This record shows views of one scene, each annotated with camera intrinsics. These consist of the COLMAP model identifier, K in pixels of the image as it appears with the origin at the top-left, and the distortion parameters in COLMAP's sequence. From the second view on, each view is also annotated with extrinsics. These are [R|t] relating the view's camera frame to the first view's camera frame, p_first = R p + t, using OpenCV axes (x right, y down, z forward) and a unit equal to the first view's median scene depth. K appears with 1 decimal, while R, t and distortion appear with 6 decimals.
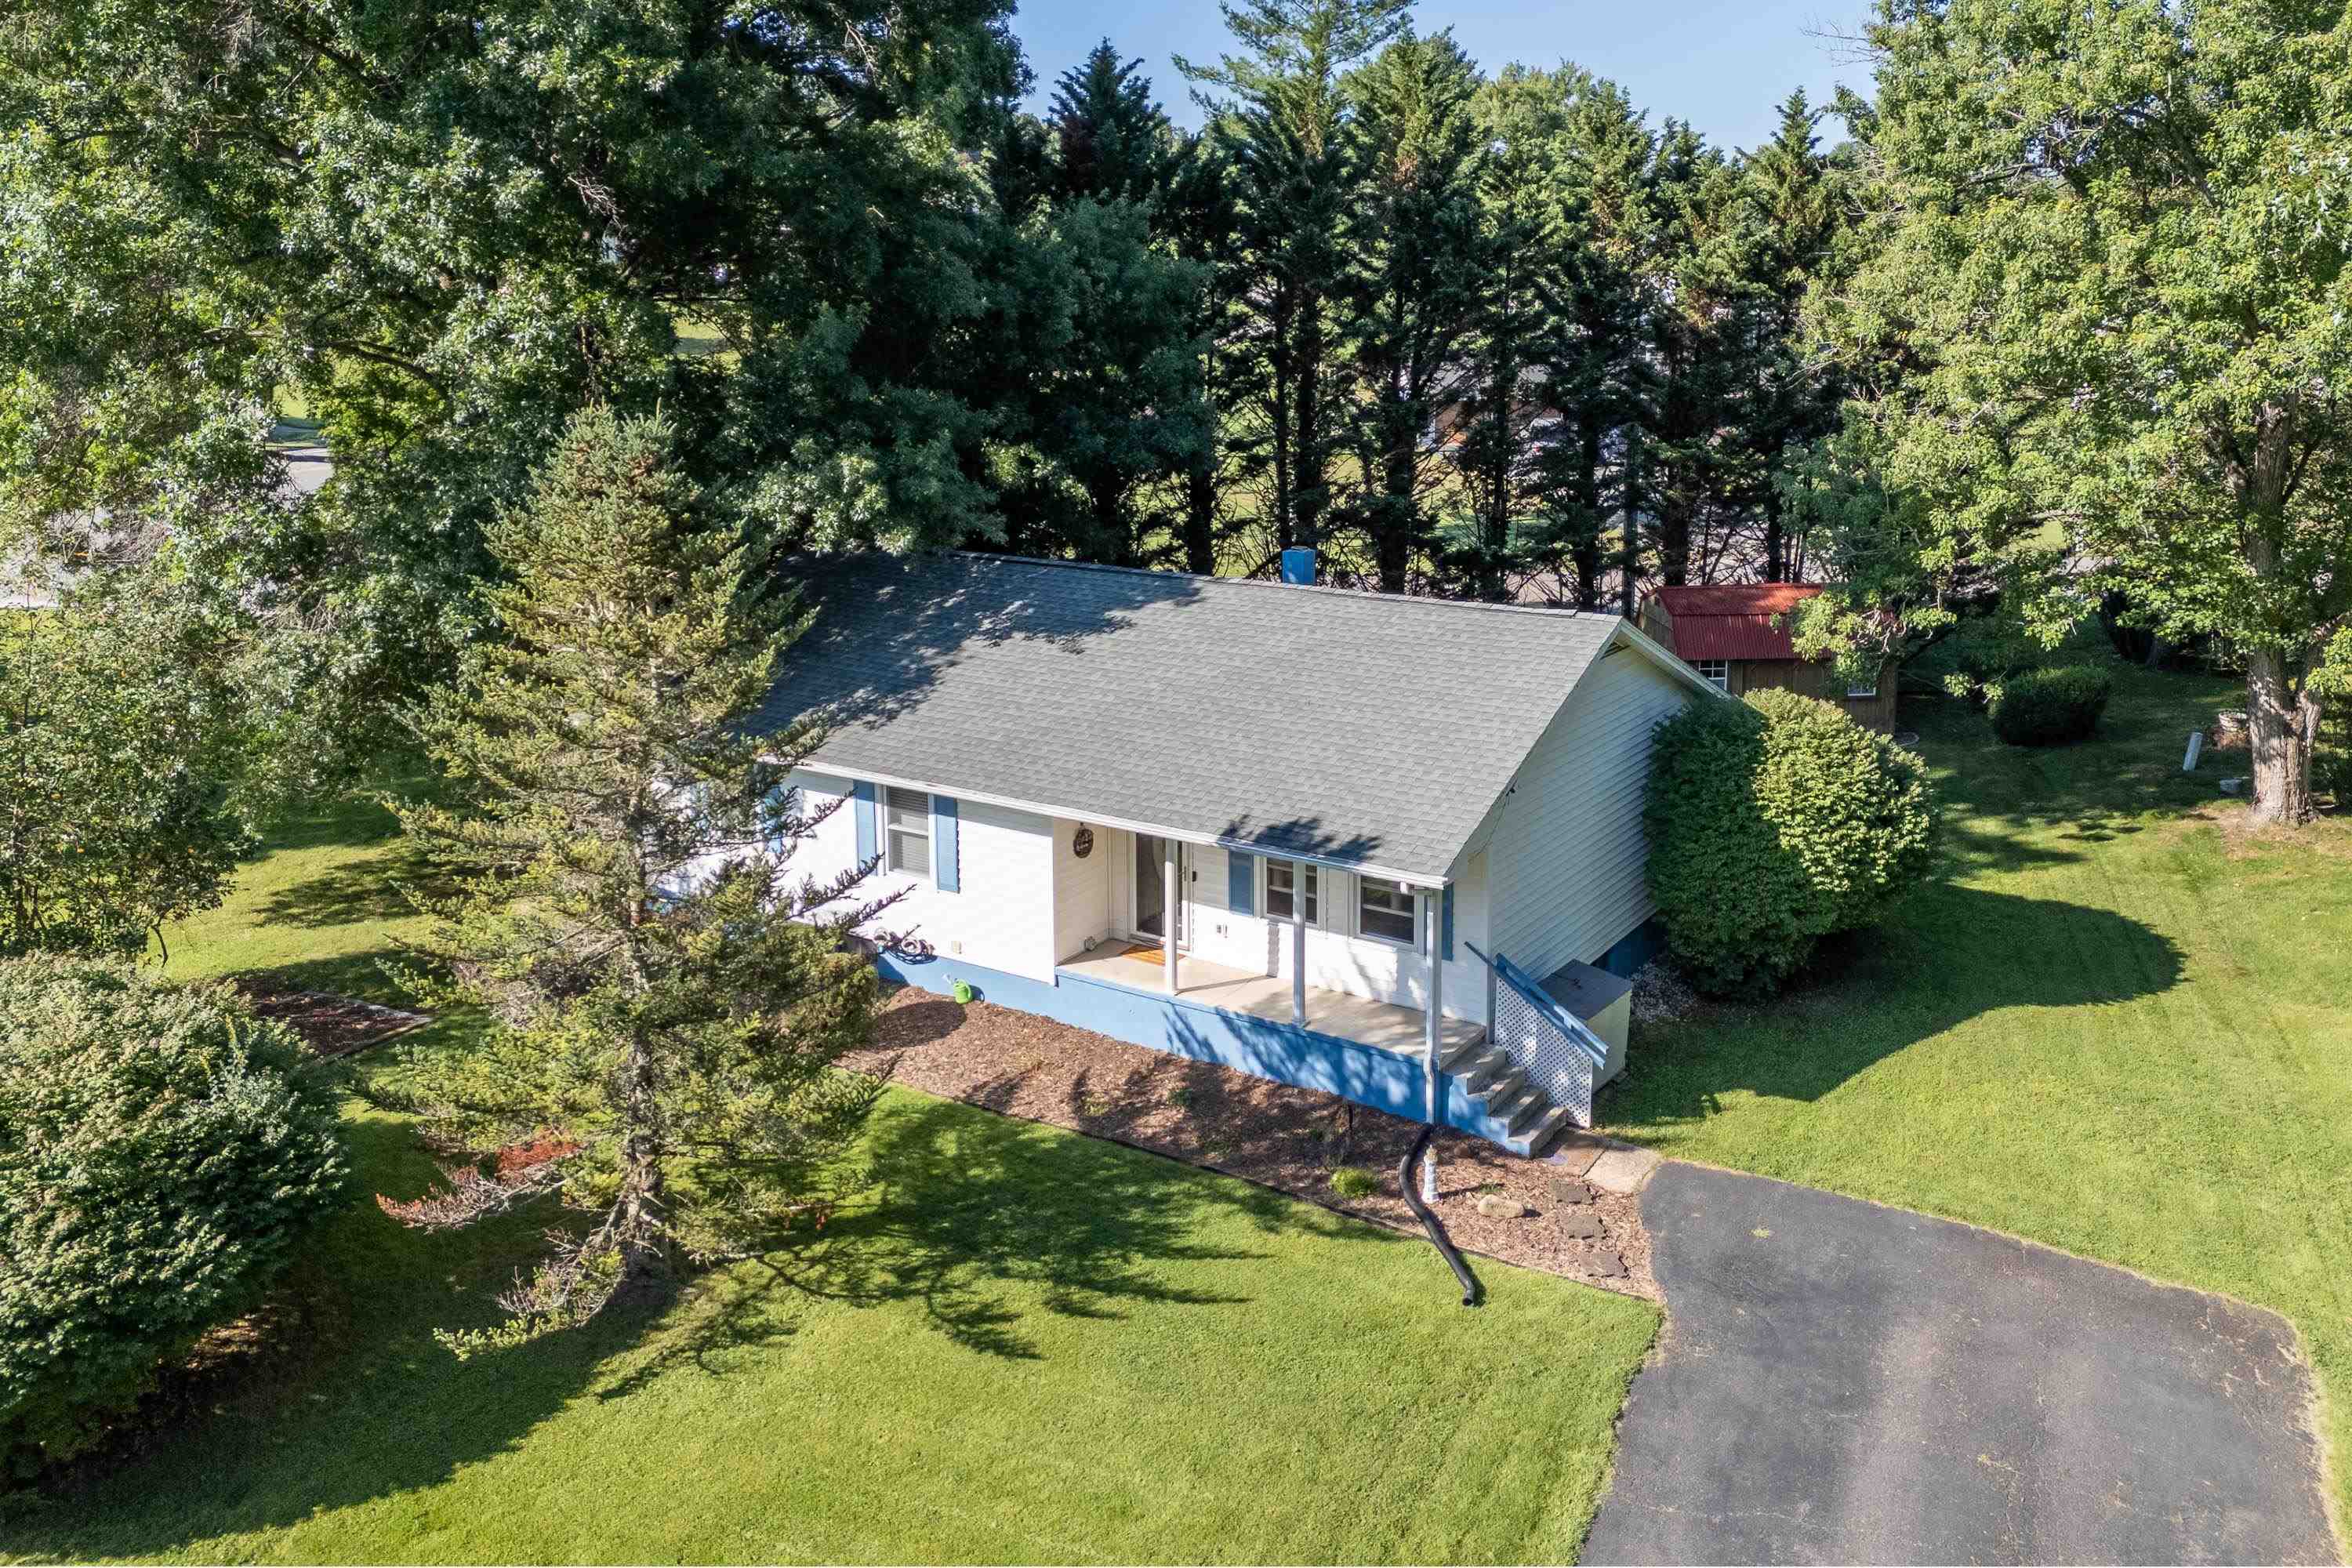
lens RADIAL K [[1902.2, 0, 1176.0], [0, 1902.2, 784.0], [0, 0, 1]] dist [0.066253, -0.088148]
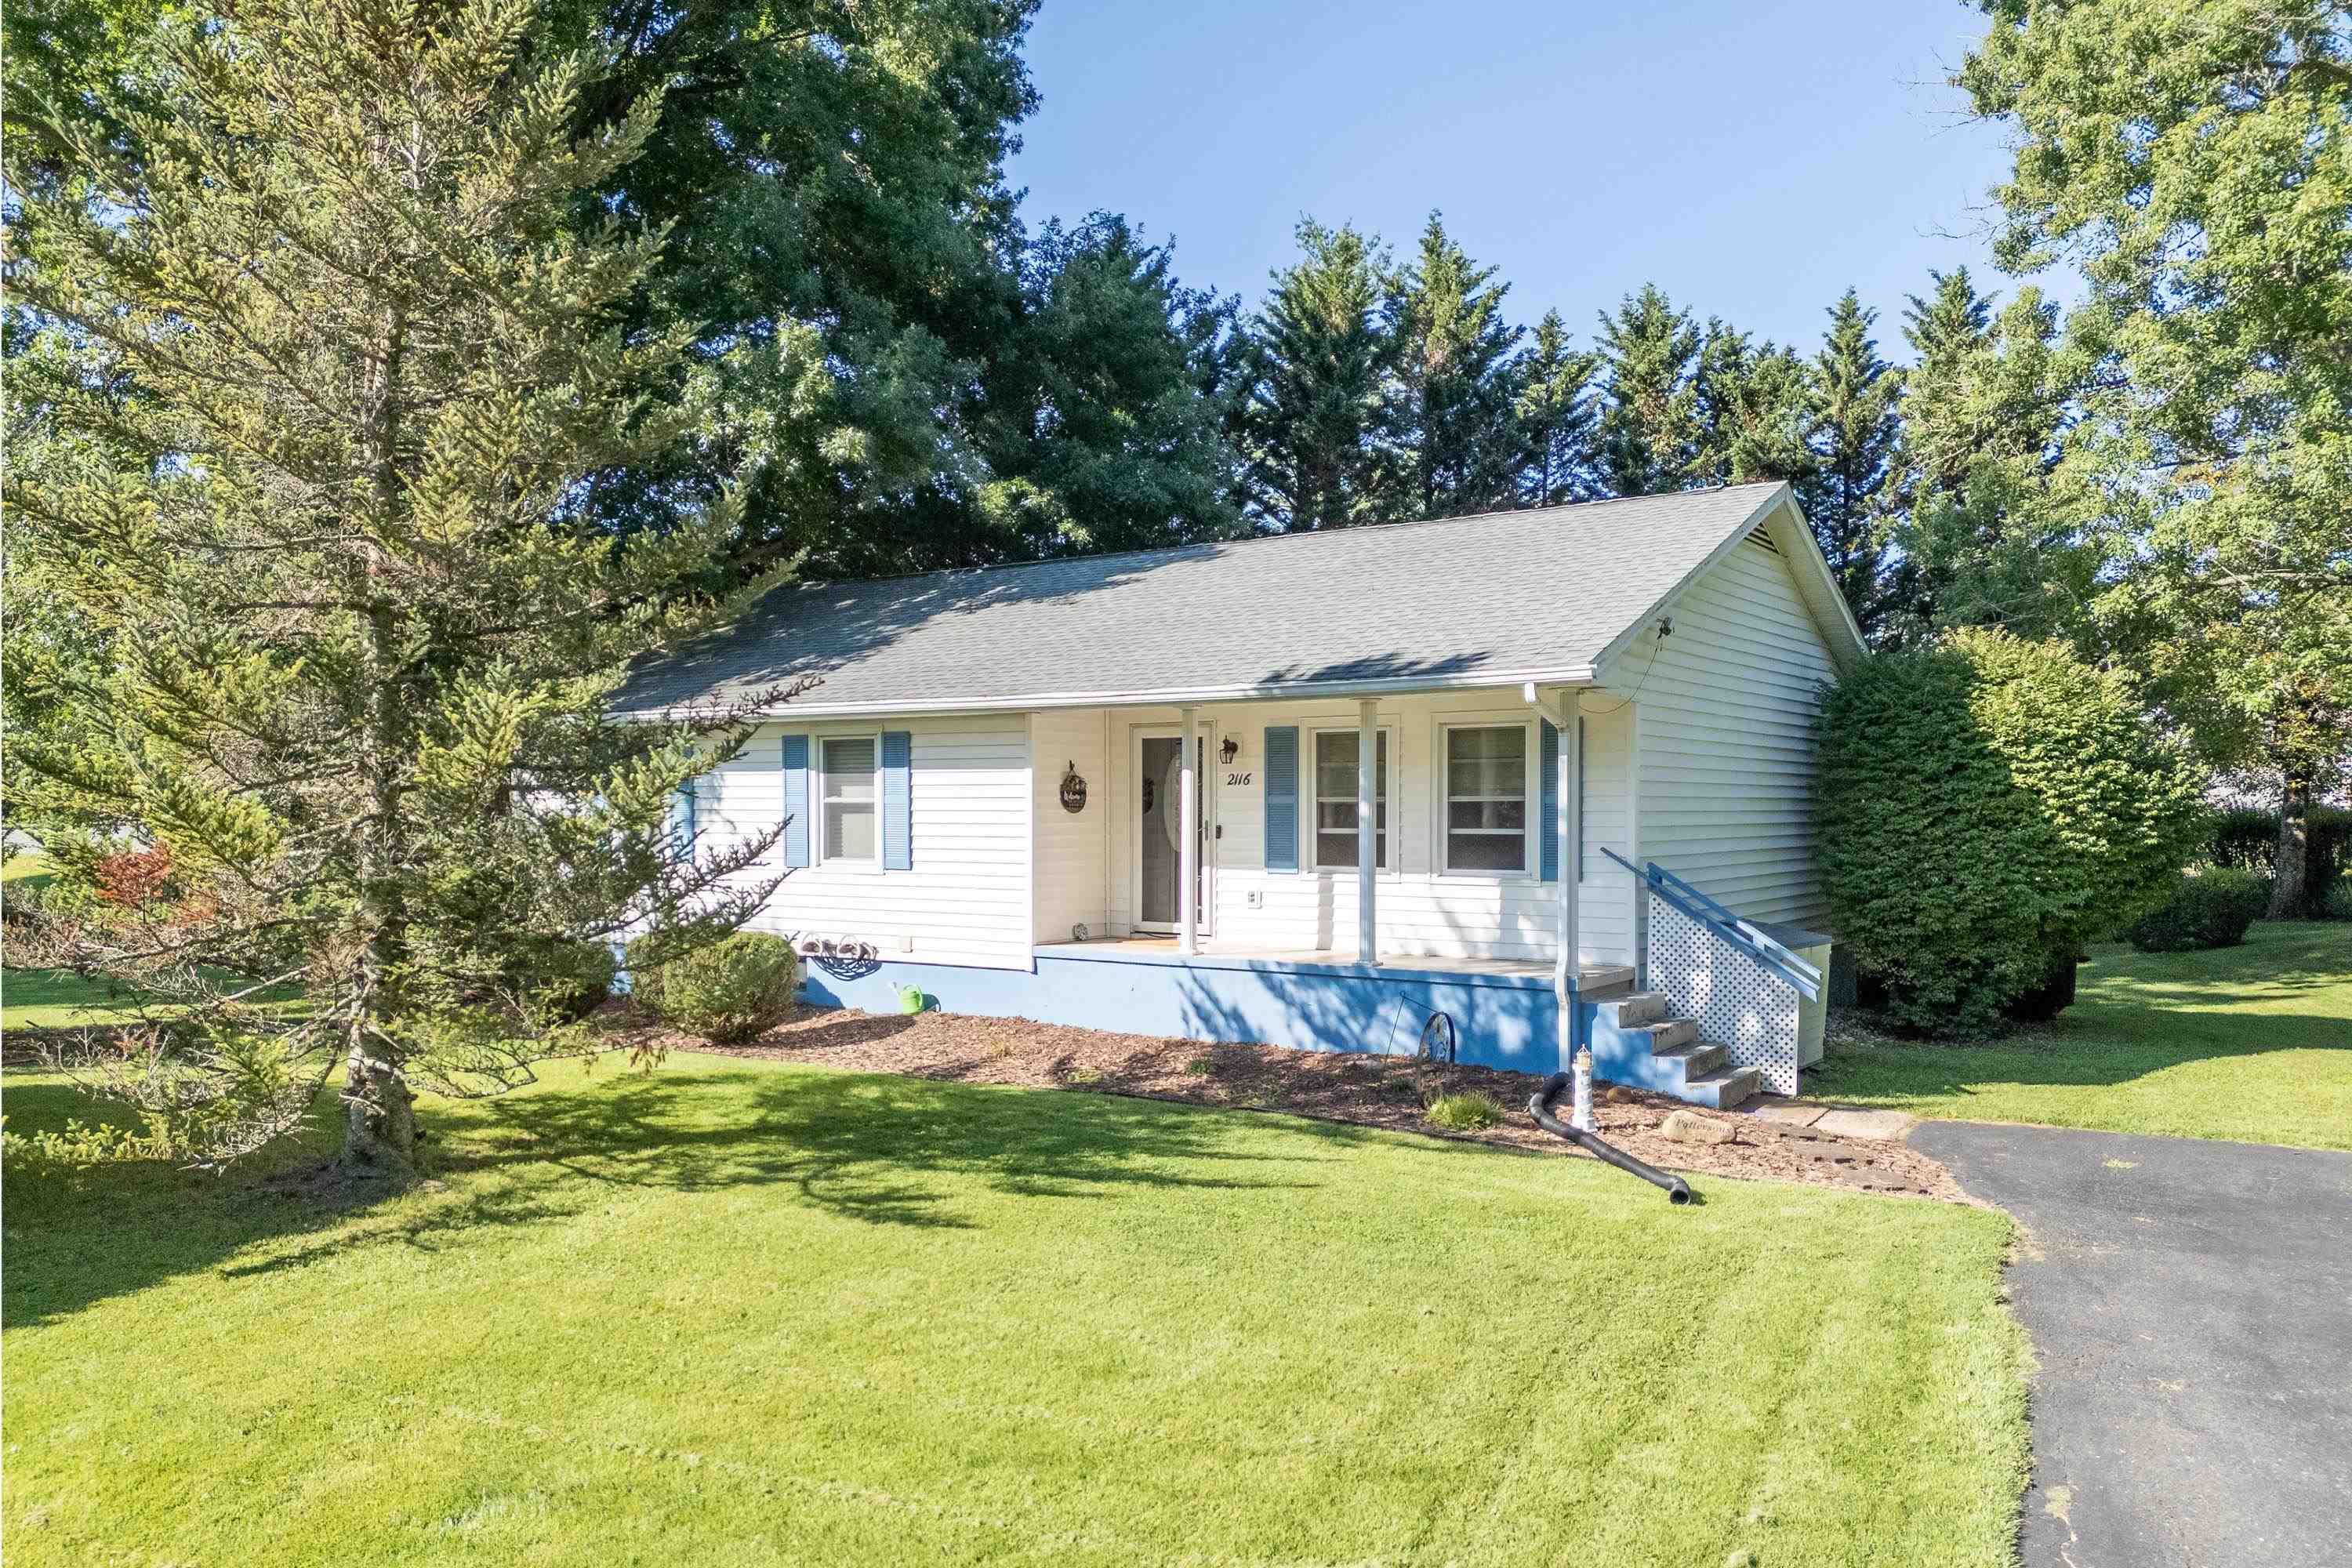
lens RADIAL K [[1788.2, 0, 1125.3], [0, 1788.2, 962.4], [0, 0, 1]] dist [0.090615, -0.092567]
pose [[0.999517, 0.007823, -0.030066, -0.005876], [-0.012517, 0.987155, -0.159272, 0.227240], [0.028434, 0.159572, 0.986777, 0.323408]]
